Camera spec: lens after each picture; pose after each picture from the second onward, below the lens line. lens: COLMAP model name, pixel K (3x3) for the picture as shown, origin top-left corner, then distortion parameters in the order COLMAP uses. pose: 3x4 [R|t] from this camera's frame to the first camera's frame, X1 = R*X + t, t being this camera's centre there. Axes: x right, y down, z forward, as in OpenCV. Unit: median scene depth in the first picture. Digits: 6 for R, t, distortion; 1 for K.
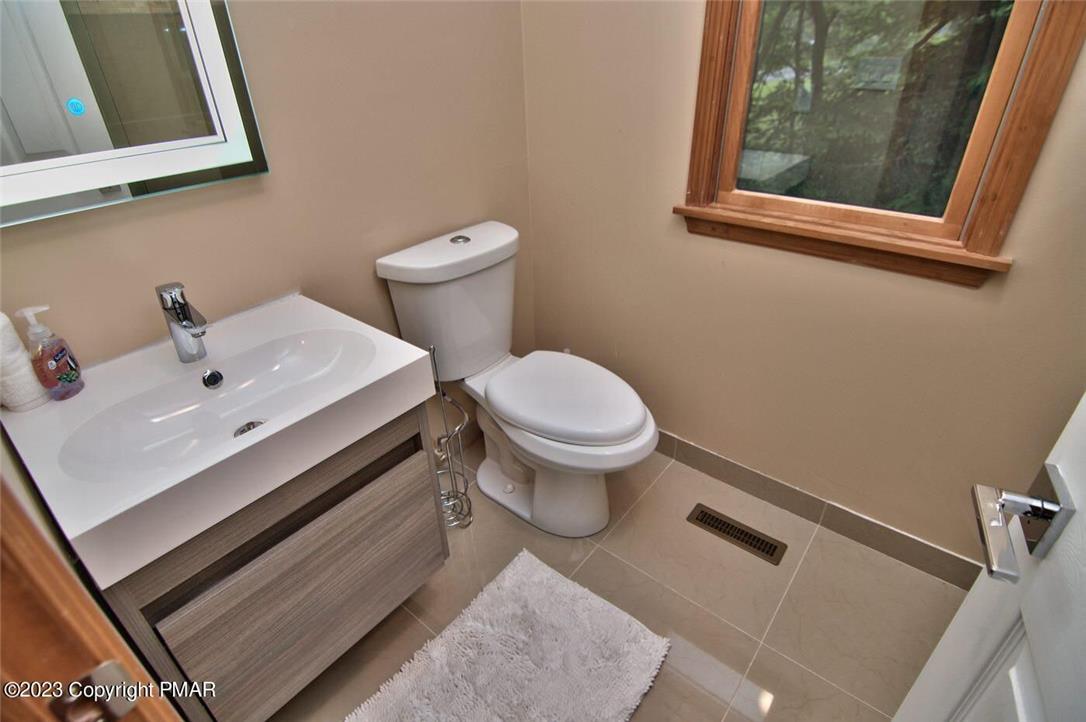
lens RADIAL K [[543.9, 0, 543.0], [0, 543.9, 361.0], [0, 0, 1]] dist [-0.001927, -0.011718]
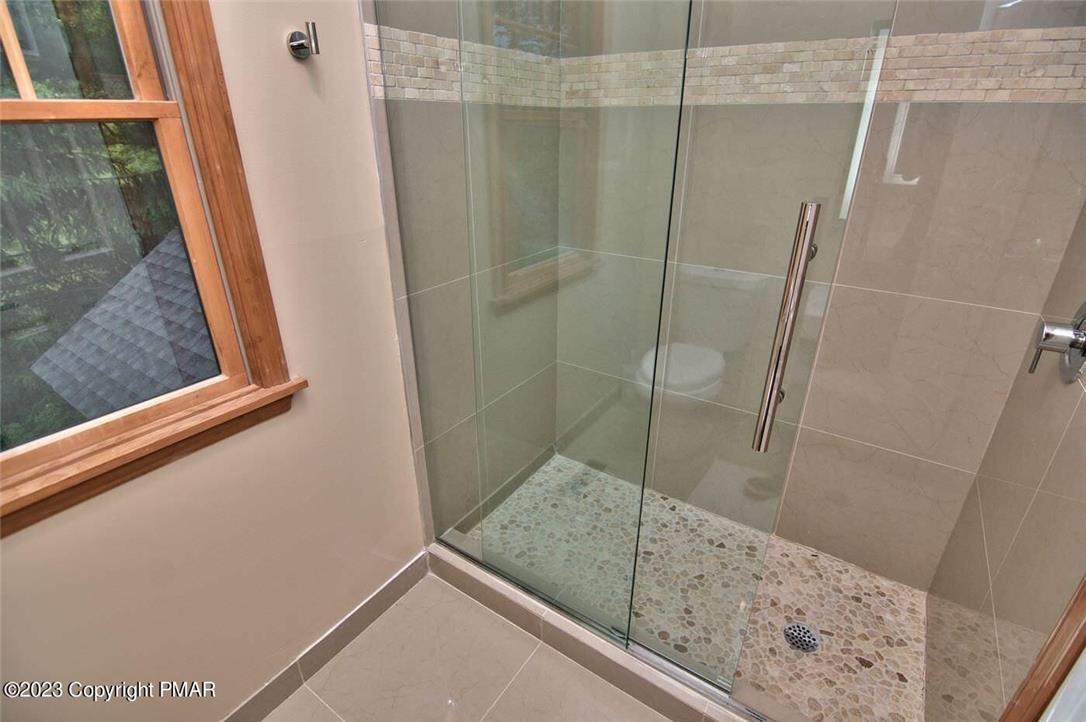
lens RADIAL K [[523.8, 0, 543.0], [0, 523.8, 361.0], [0, 0, 1]] dist [-0.003386, -0.010576]
pose [[-0.086279, -0.388557, 0.917376, -0.162066], [0.508996, 0.774373, 0.375858, -0.323997], [-0.856434, 0.499370, 0.130962, 0.345112]]
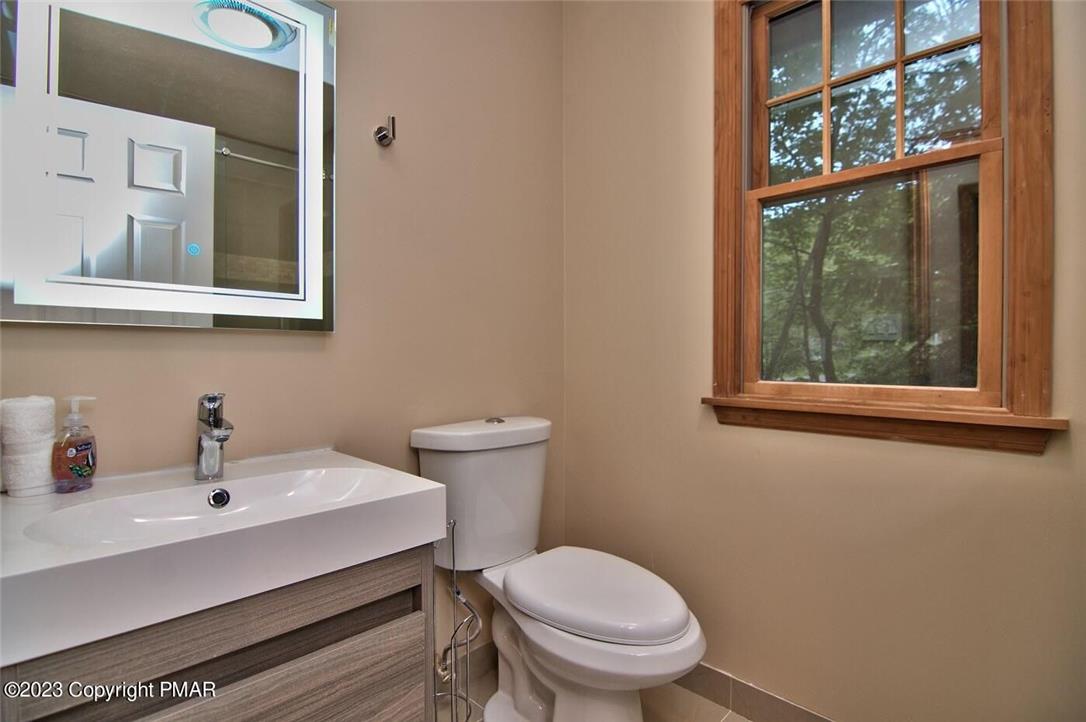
lens RADIAL K [[523.8, 0, 543.0], [0, 523.8, 361.0], [0, 0, 1]] dist [-0.003386, -0.010576]
pose [[0.996097, 0.027895, -0.083744, 0.024532], [-0.066109, 0.864428, -0.498392, 0.207371], [0.058488, 0.501982, 0.862898, 0.102263]]
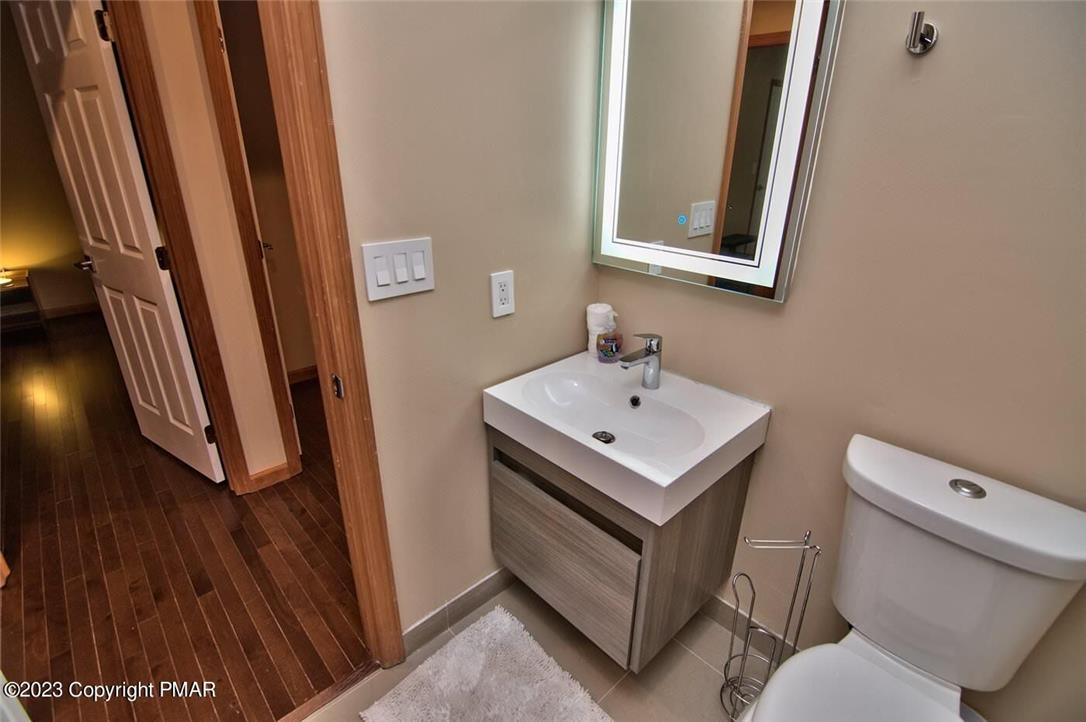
lens RADIAL K [[523.8, 0, 543.0], [0, 523.8, 361.0], [0, 0, 1]] dist [-0.003386, -0.010576]
pose [[-0.133388, 0.409370, -0.902565, 0.526827], [-0.511458, 0.751626, 0.416496, -0.419909], [0.848892, 0.517180, 0.109118, 0.496833]]
